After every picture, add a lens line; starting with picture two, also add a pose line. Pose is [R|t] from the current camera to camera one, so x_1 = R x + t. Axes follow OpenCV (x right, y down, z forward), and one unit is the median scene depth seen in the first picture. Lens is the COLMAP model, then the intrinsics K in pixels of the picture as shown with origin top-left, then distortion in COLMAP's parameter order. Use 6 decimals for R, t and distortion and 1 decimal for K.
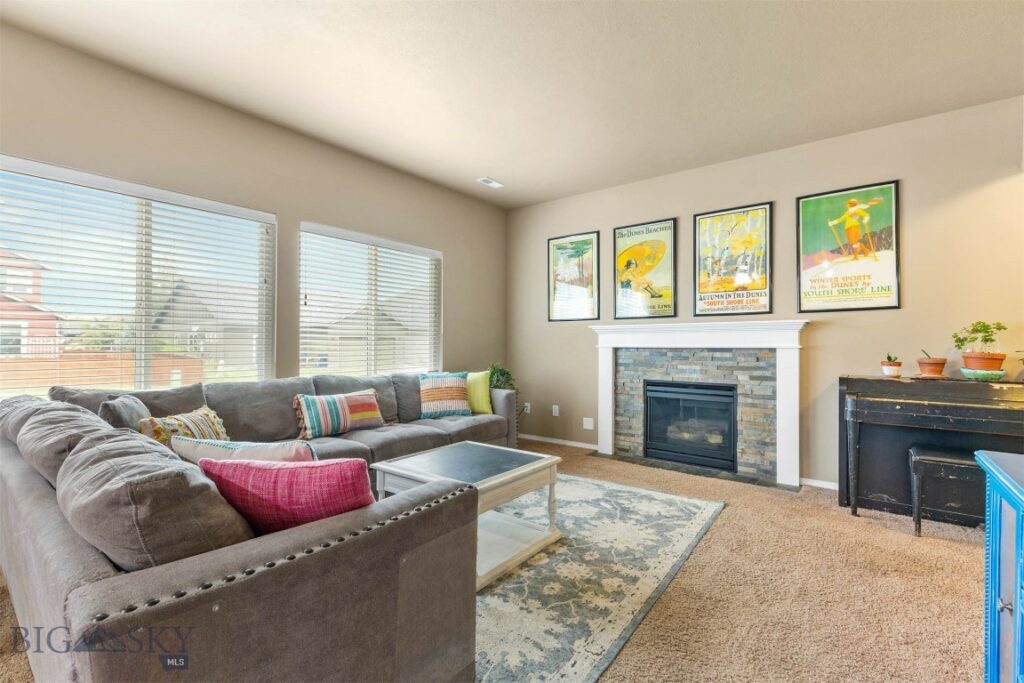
lens RADIAL K [[463.1, 0, 507.7], [0, 463.1, 340.6], [0, 0, 1]] dist [0.010342, -0.001078]
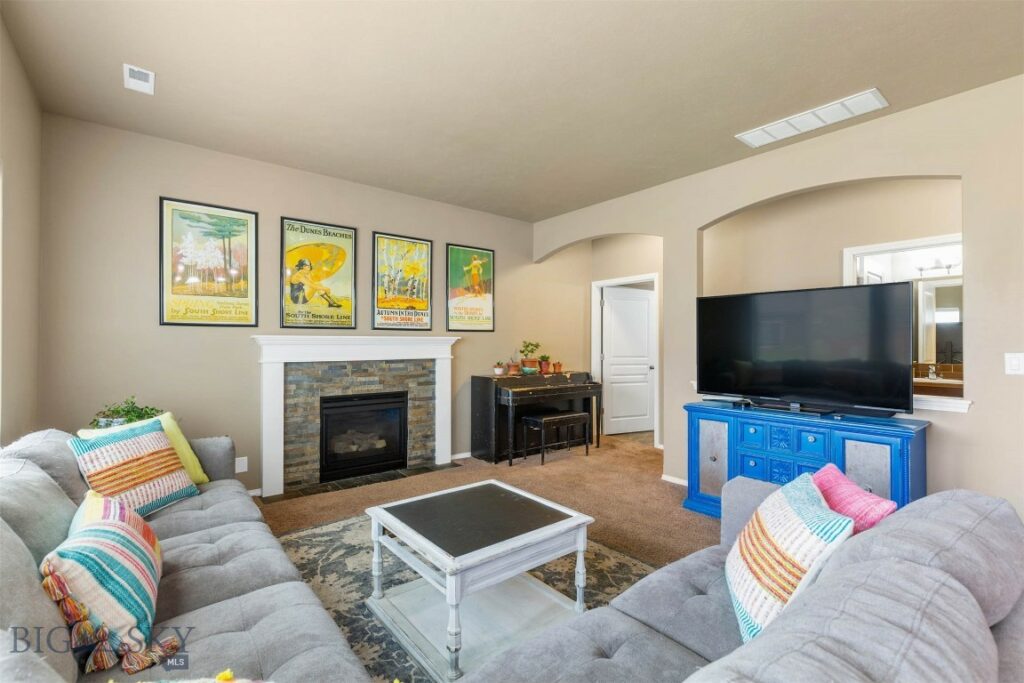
lens RADIAL K [[463.1, 0, 516.8], [0, 463.1, 341.1], [0, 0, 1]] dist [0.010342, -0.001078]
pose [[0.204519, 0.001038, 0.978862, -0.569746], [-0.009679, 0.999953, 0.000961, -0.032131], [-0.978815, -0.009671, 0.204519, 0.496754]]
